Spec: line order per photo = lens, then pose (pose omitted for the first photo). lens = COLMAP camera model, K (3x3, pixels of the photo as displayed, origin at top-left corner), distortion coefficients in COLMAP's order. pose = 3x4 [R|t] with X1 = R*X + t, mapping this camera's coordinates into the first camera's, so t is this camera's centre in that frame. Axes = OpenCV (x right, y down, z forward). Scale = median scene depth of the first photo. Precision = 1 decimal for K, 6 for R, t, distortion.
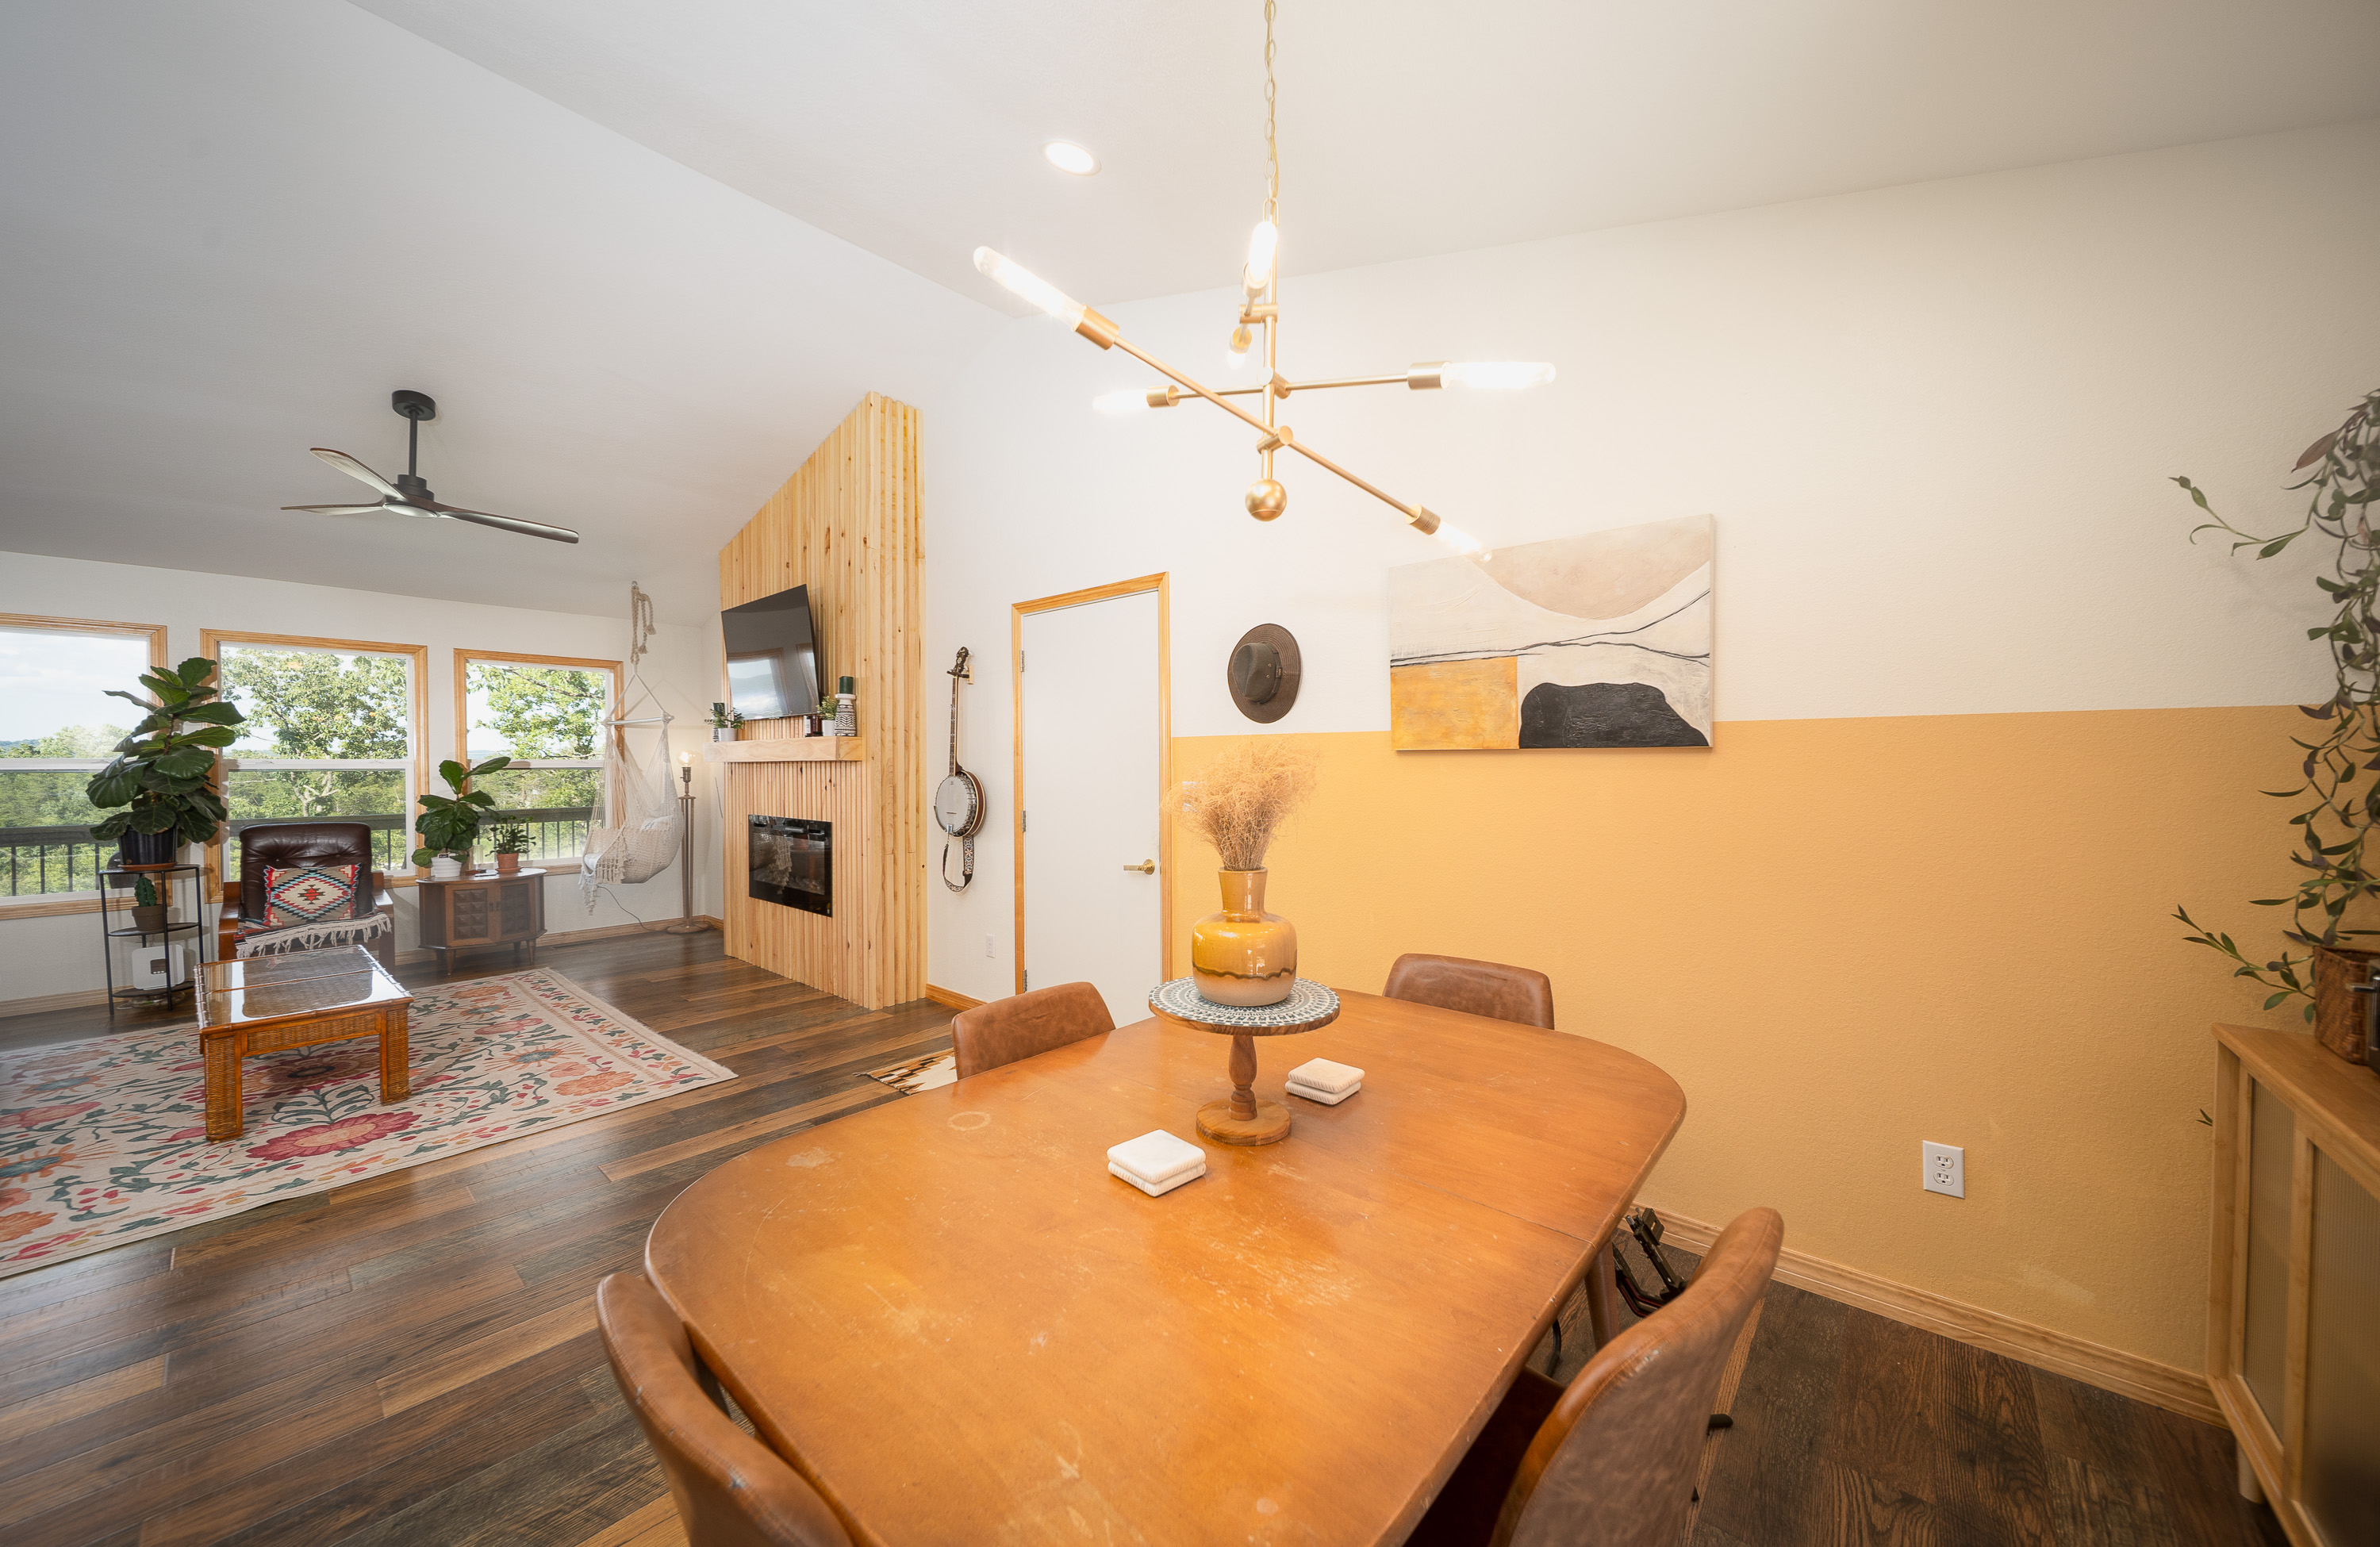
lens RADIAL K [[841.5, 0, 1184.1], [0, 841.5, 778.7], [0, 0, 1]] dist [0.000147, -0.000047]
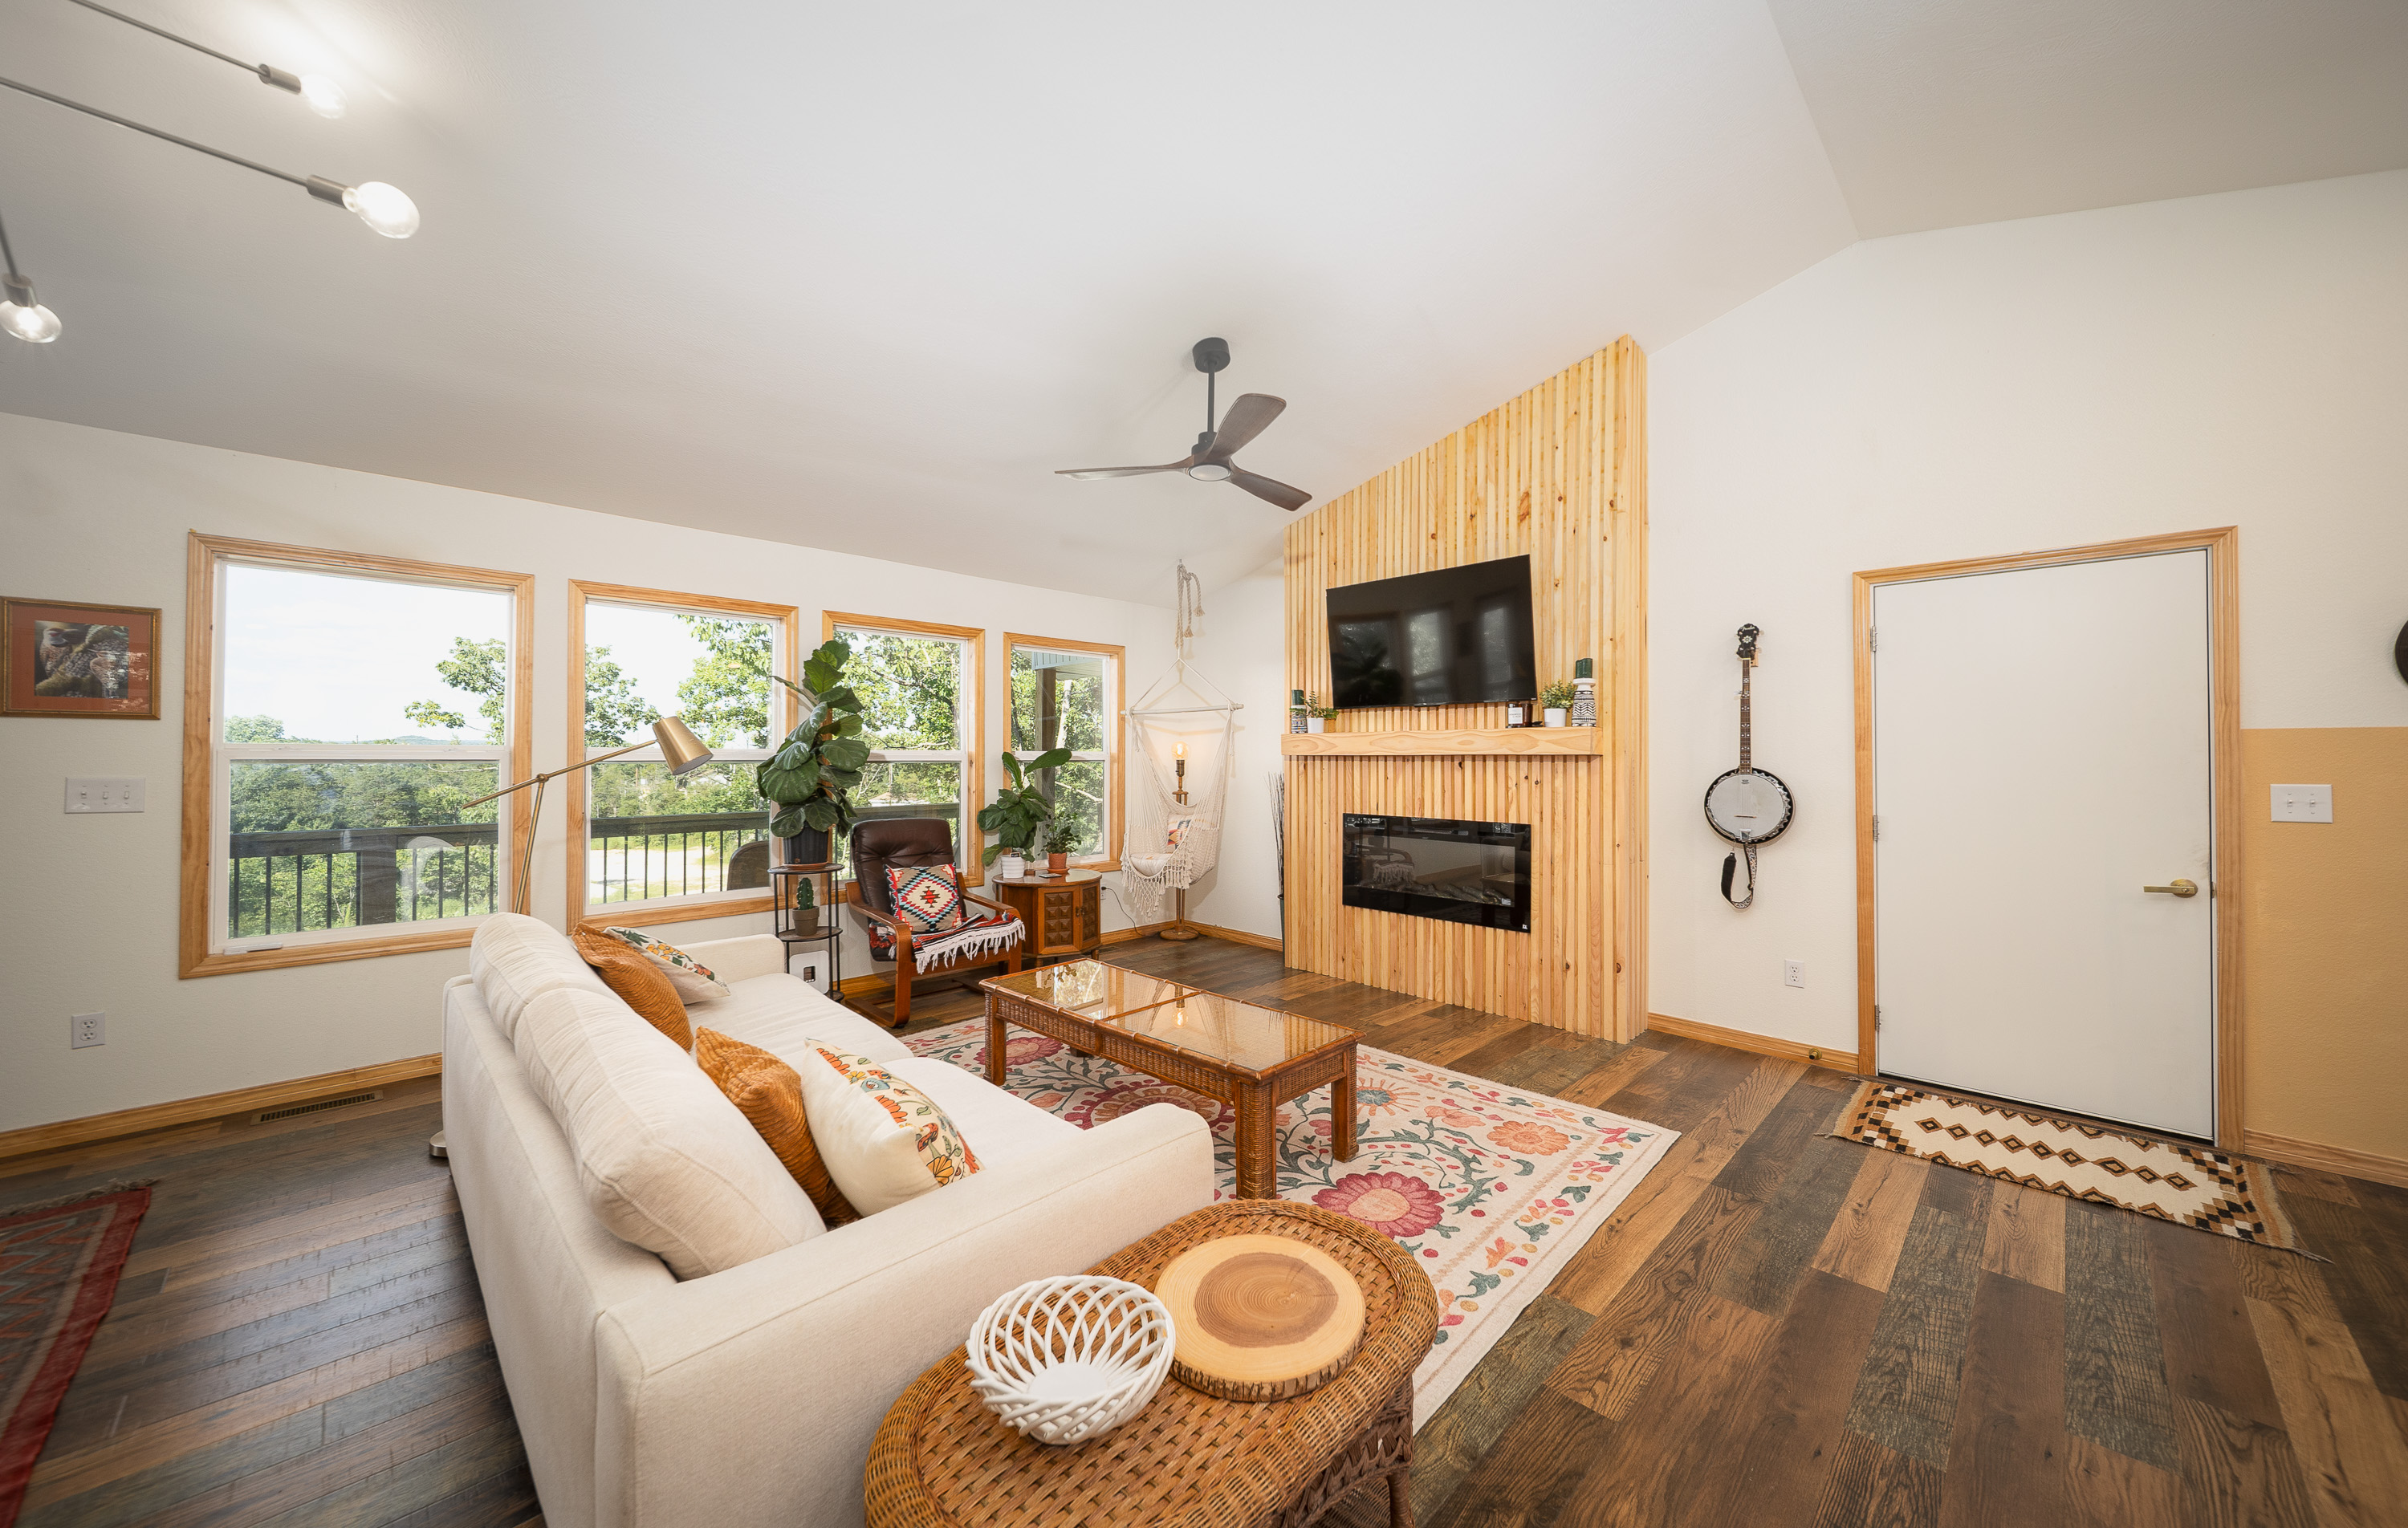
lens RADIAL K [[850.2, 0, 1207.8], [0, 850.2, 749.1], [0, 0, 1]] dist [-0.001395, -0.001084]
pose [[0.998016, 0.005489, -0.062727, -0.827189], [-0.007225, 0.999596, -0.027484, -0.000626], [0.062551, 0.027882, 0.997652, 0.104315]]
